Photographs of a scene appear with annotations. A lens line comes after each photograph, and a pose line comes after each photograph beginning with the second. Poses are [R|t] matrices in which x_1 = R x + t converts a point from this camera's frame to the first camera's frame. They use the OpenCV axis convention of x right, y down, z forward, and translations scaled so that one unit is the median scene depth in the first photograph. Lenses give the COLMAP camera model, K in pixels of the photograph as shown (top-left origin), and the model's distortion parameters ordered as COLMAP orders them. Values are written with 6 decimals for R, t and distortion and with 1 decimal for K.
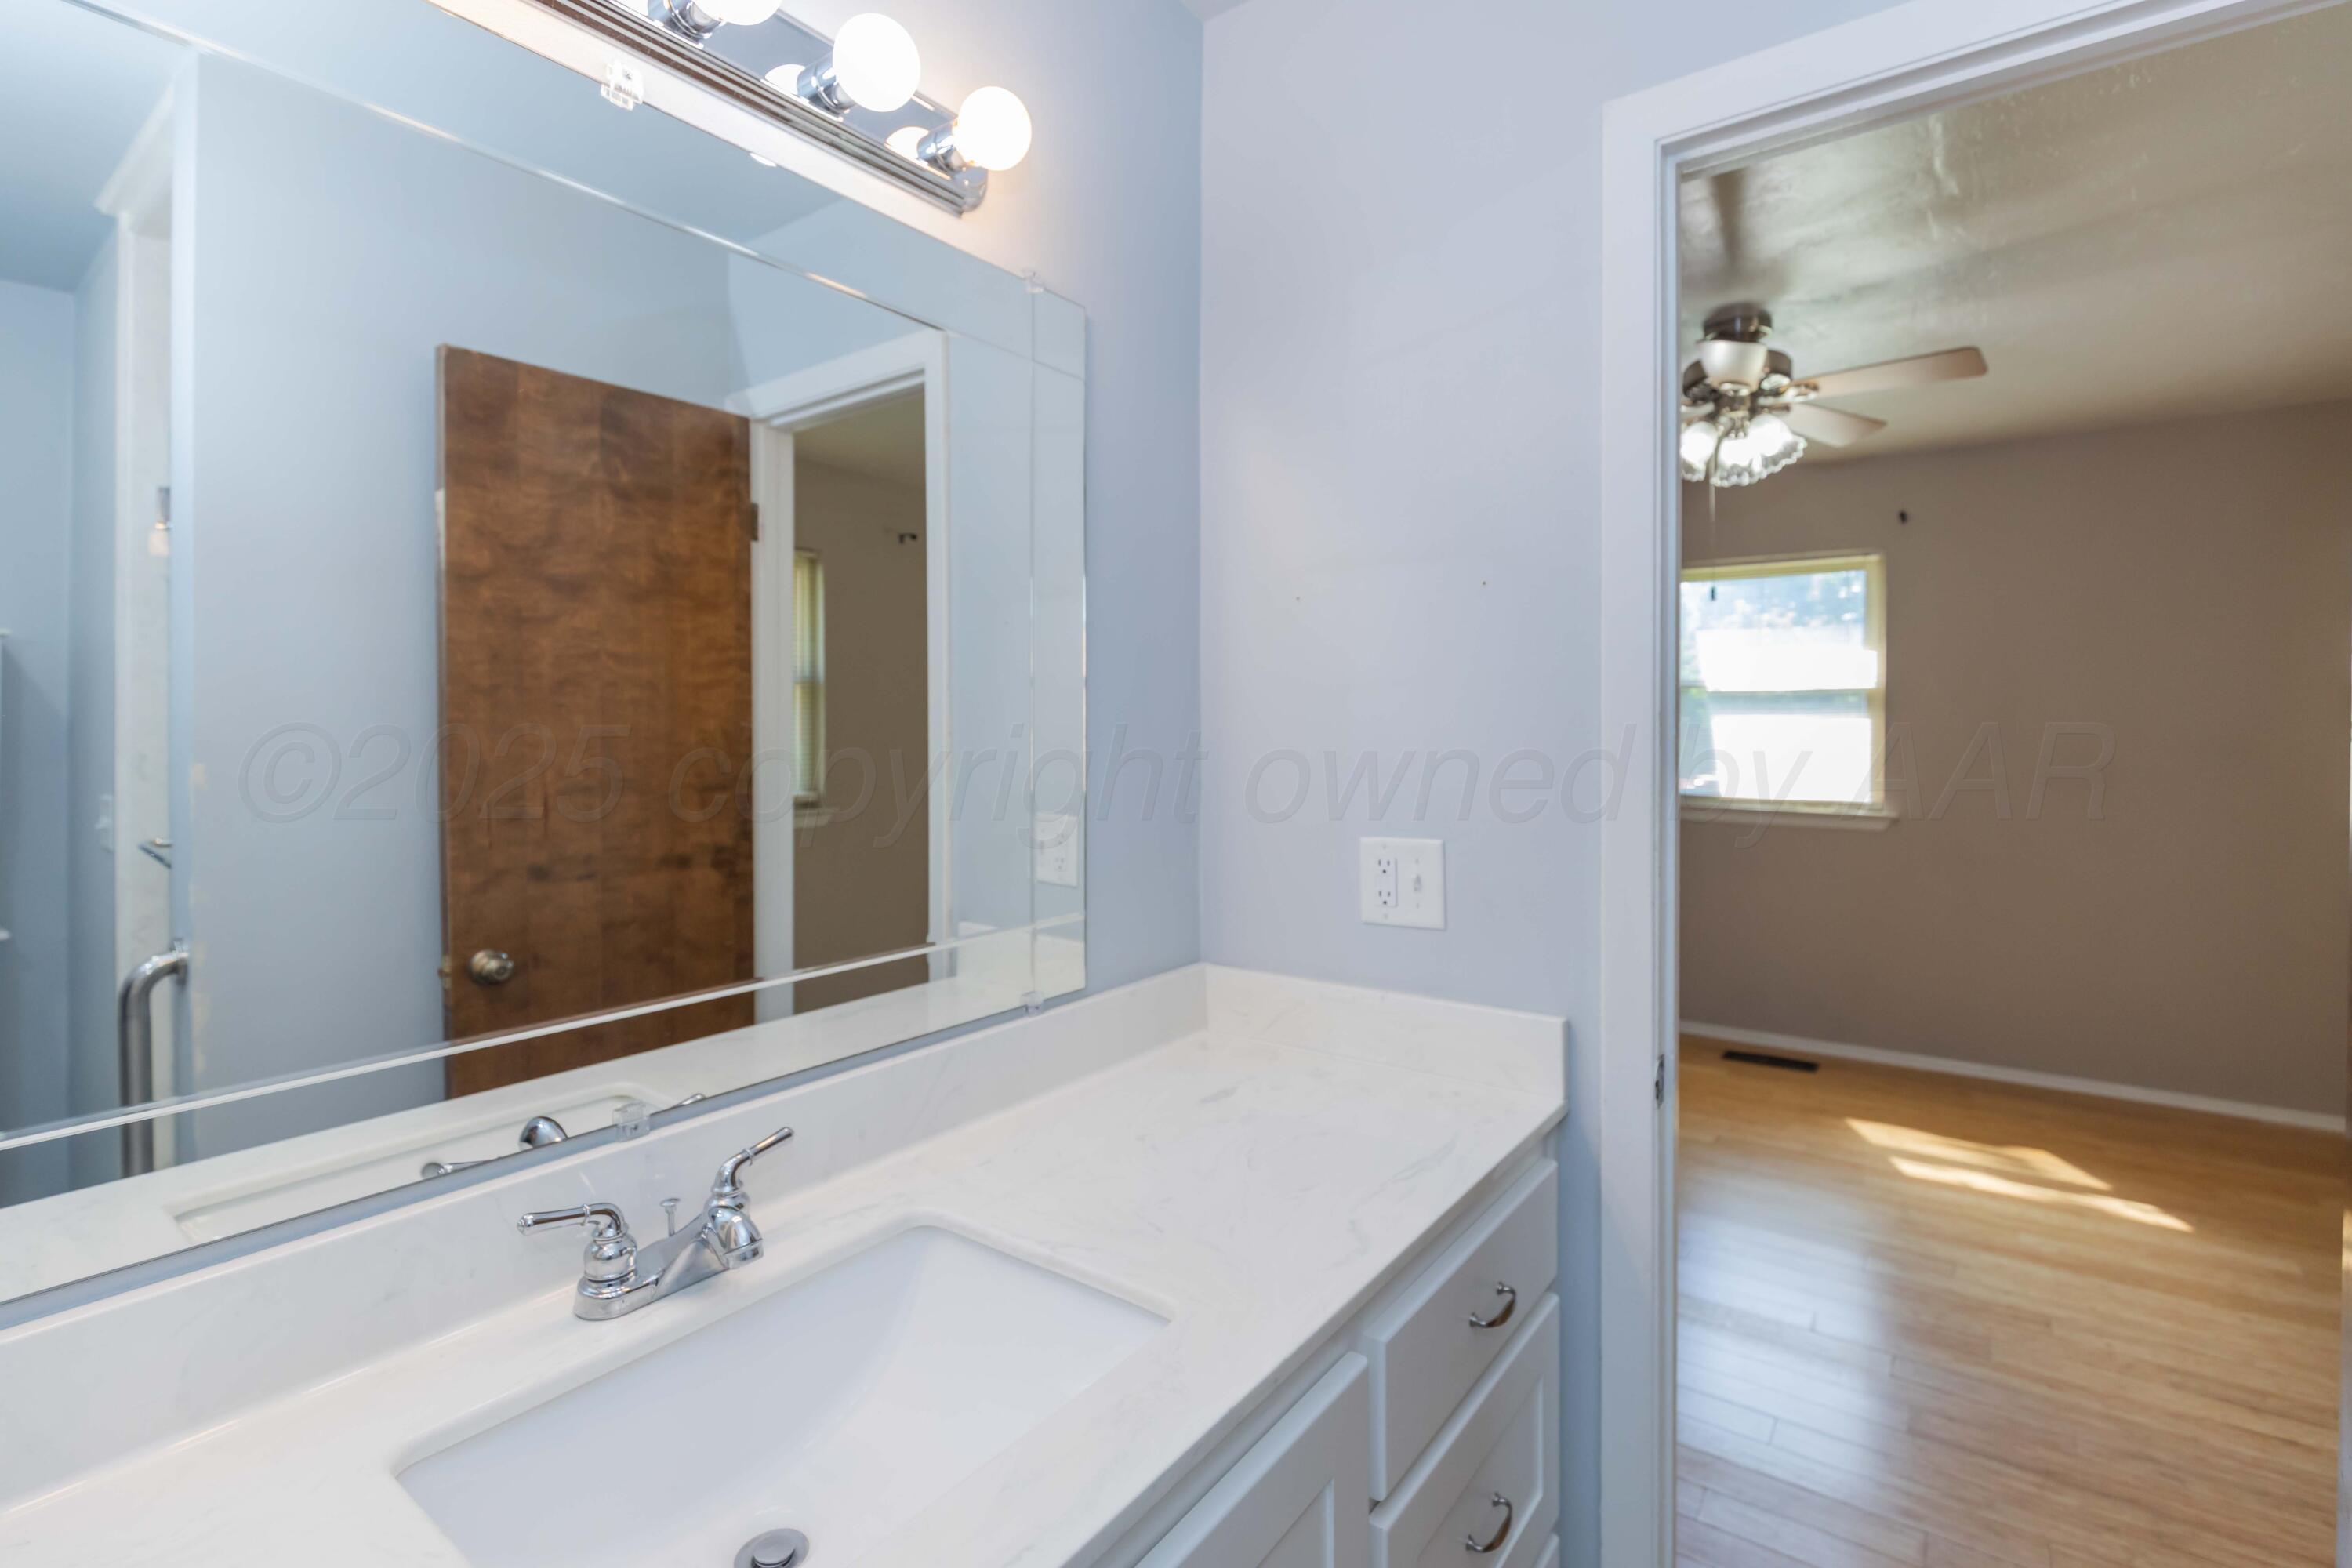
lens RADIAL K [[1060.0, 0, 1253.7], [0, 1060.0, 719.3], [0, 0, 1]] dist [0.034120, -0.001129]
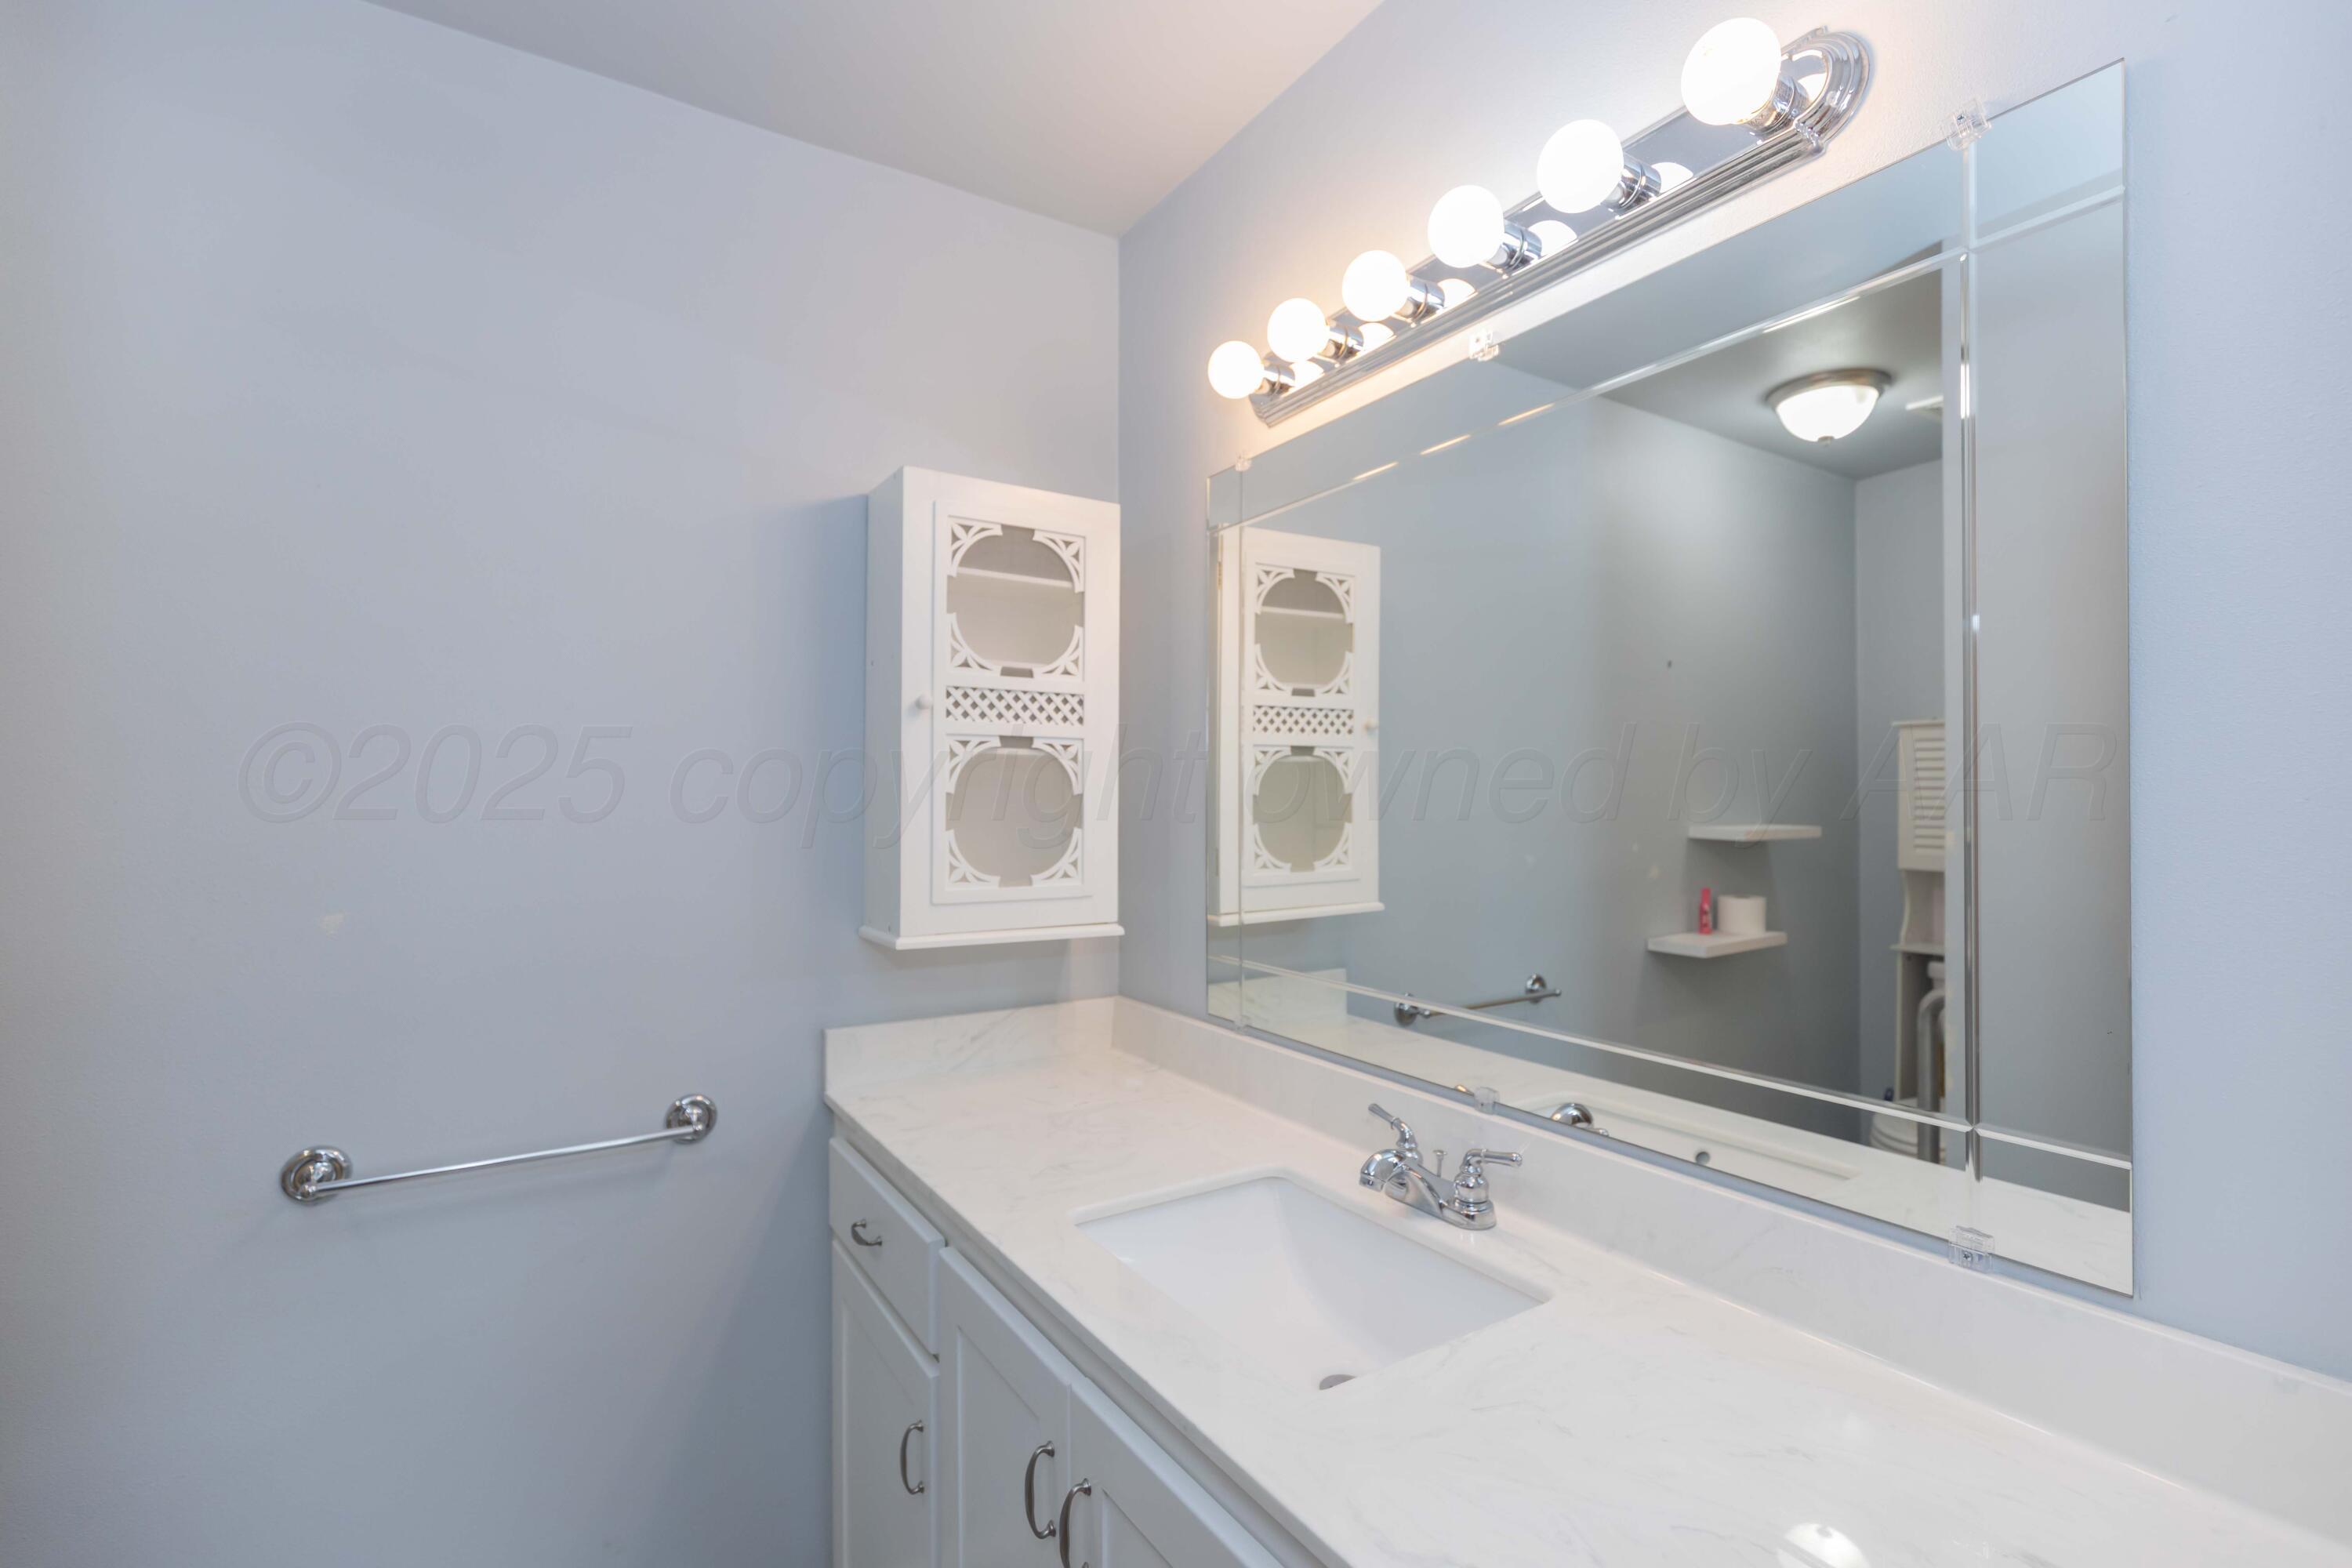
lens RADIAL K [[1060.0, 0, 1171.2], [0, 1060.0, 798.7], [0, 0, 1]] dist [0.034120, -0.001129]
pose [[-0.367774, -0.008181, -0.929879, 0.660325], [-0.004372, 0.999965, -0.007068, 0.004831], [0.929905, 0.001466, -0.367798, 0.909035]]
